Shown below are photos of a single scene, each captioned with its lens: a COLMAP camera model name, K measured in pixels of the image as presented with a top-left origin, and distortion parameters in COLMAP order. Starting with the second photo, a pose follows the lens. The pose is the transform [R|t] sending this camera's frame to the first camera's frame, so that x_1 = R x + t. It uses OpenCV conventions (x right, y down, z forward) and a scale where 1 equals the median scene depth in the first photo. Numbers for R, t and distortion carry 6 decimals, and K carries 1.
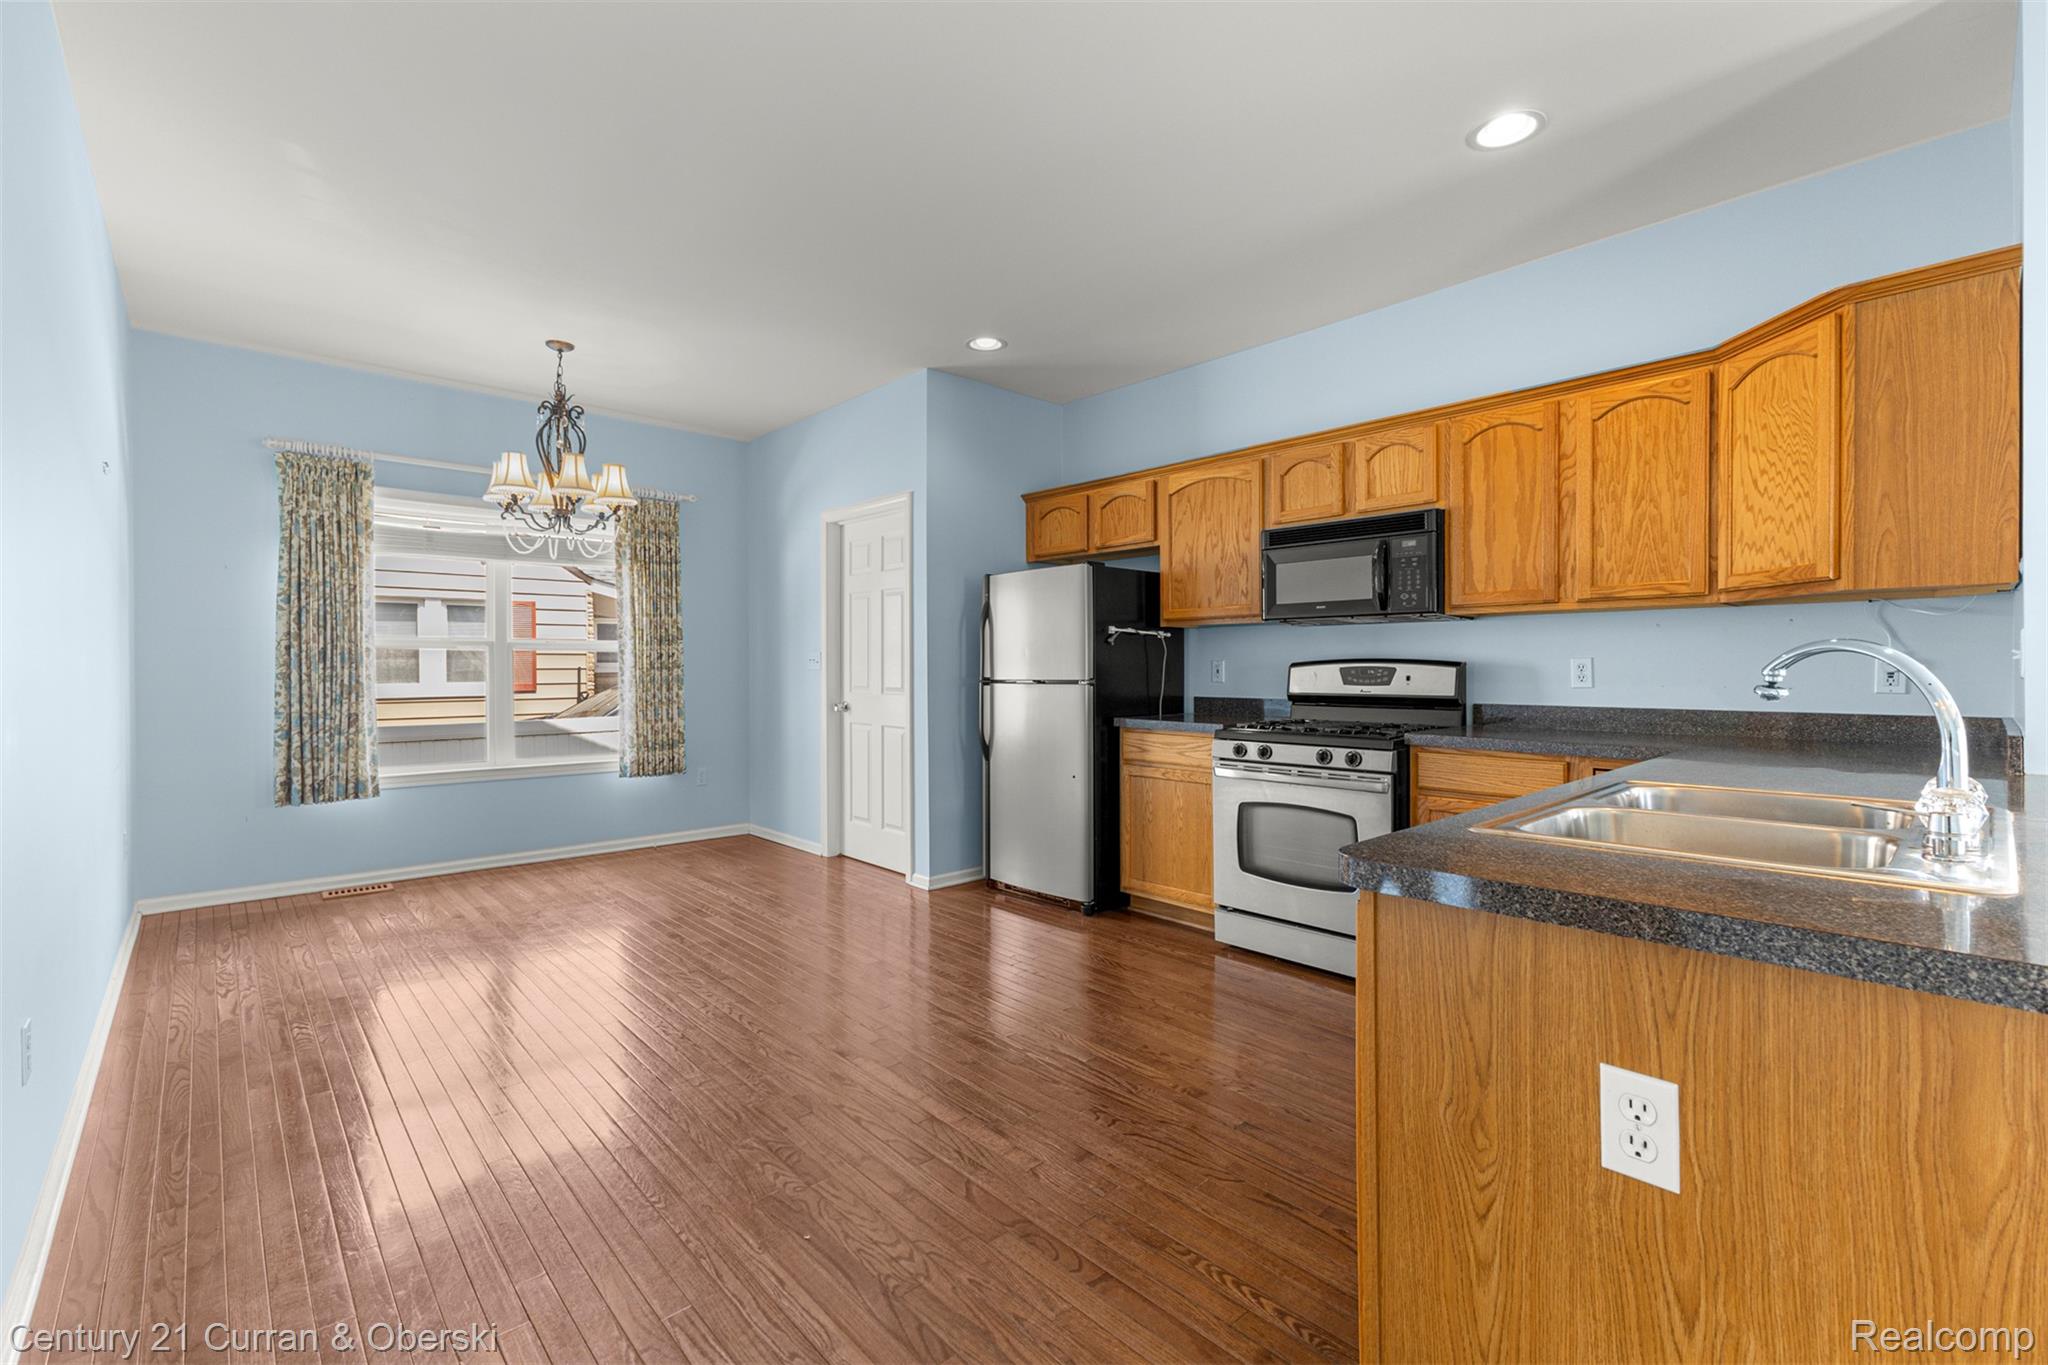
lens RADIAL K [[872.3, 0, 1025.2], [0, 872.3, 674.3], [0, 0, 1]] dist [0.002458, 0.000103]
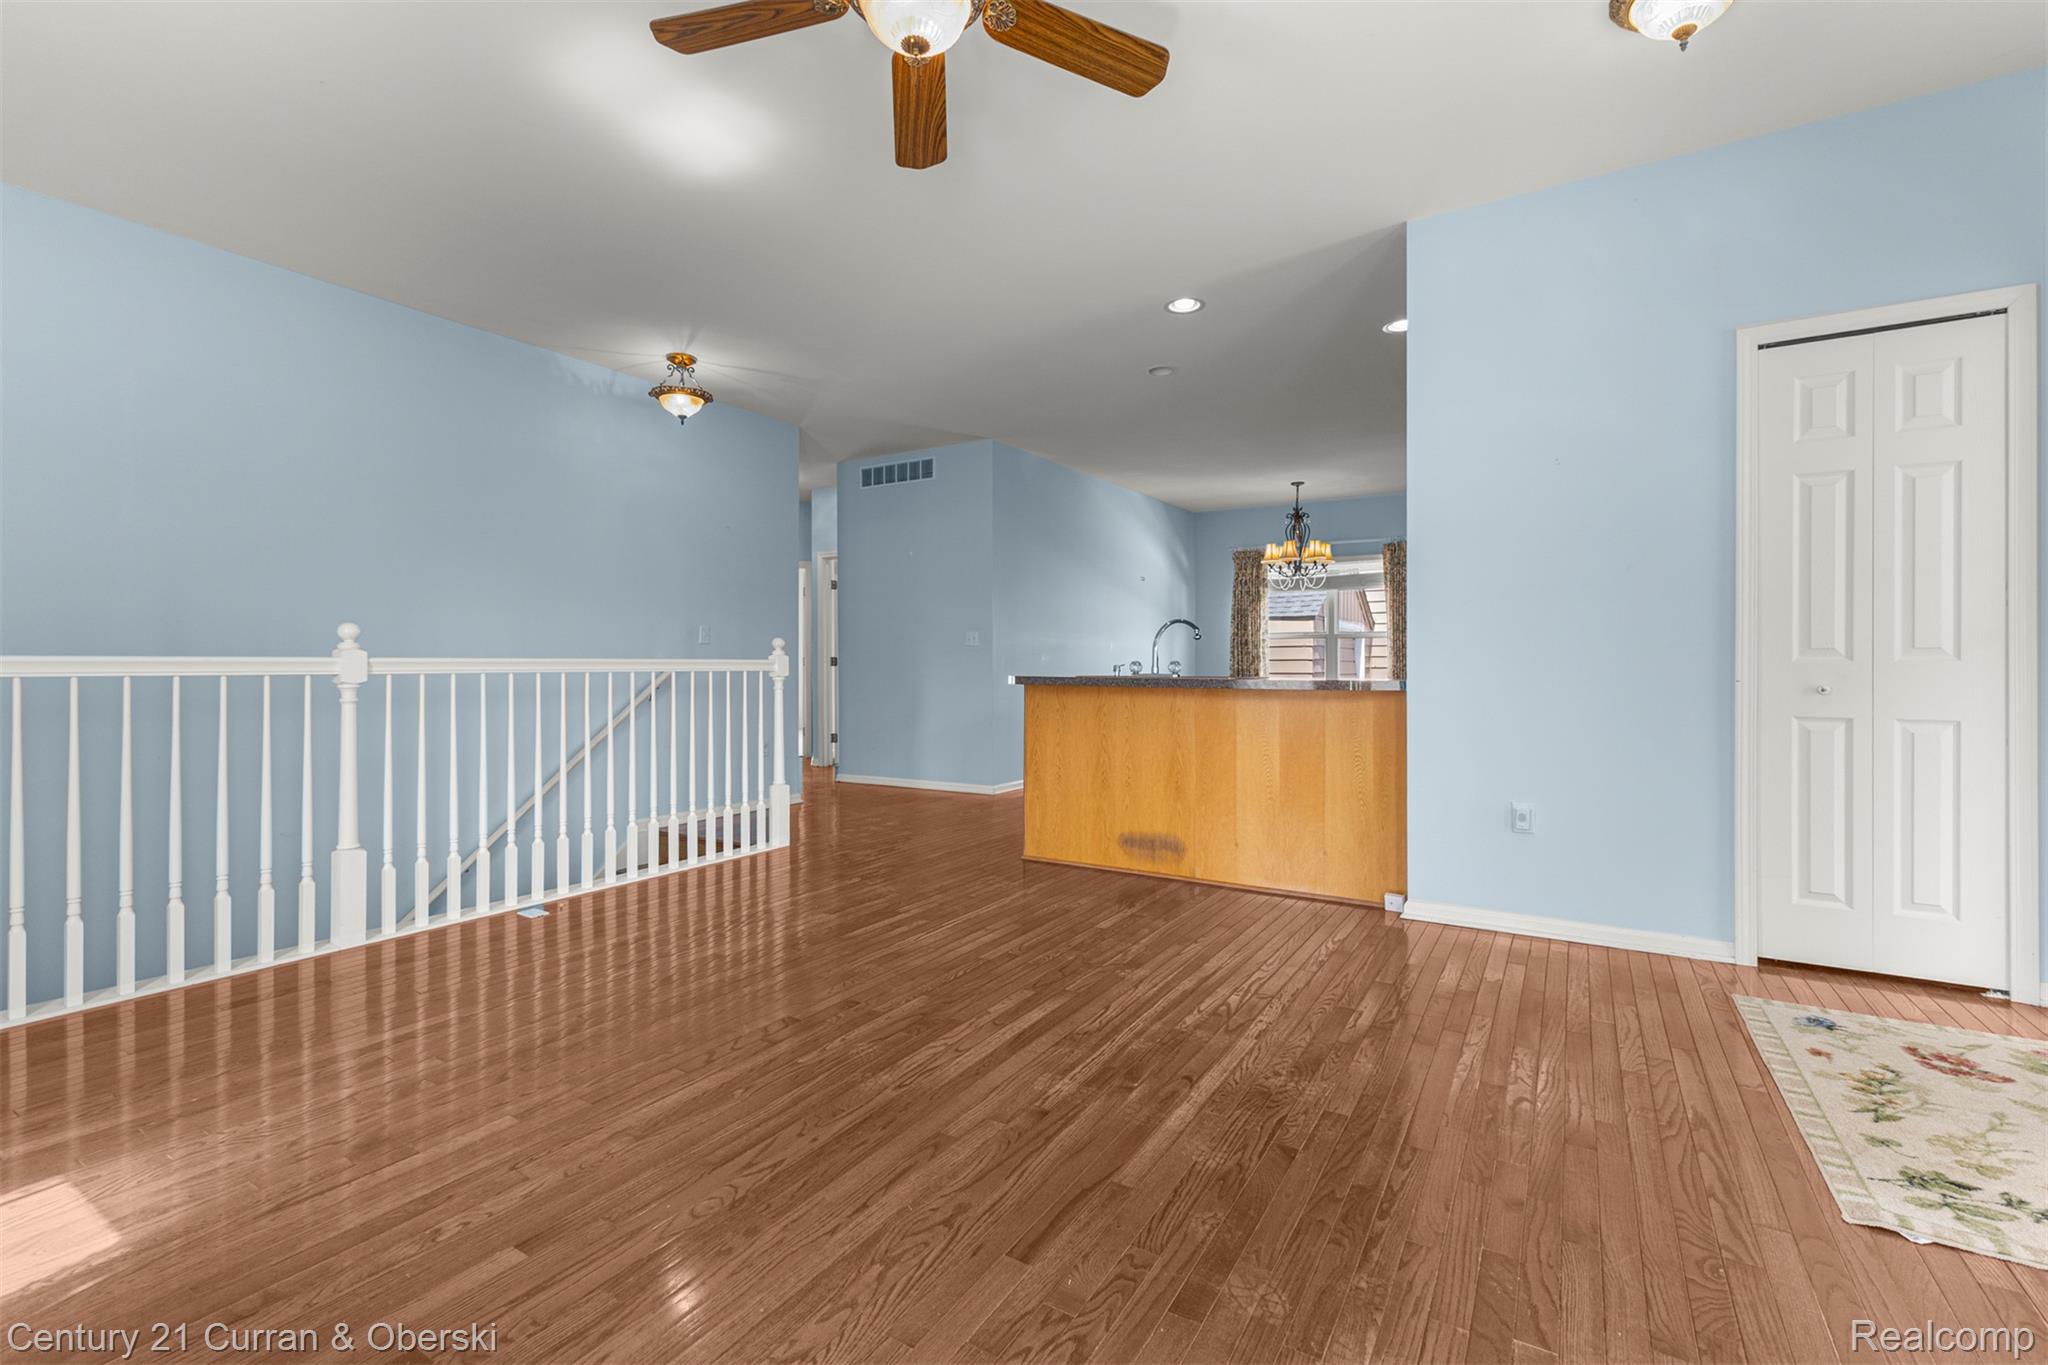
lens RADIAL K [[893.5, 0, 1031.0], [0, 893.5, 669.0], [0, 0, 1]] dist [0.003118, 0.000608]
pose [[0.265421, 0.005938, -0.964114, 1.219609], [-0.010376, 0.999941, 0.003302, 0.041878], [0.964077, 0.009127, 0.265467, -0.113073]]
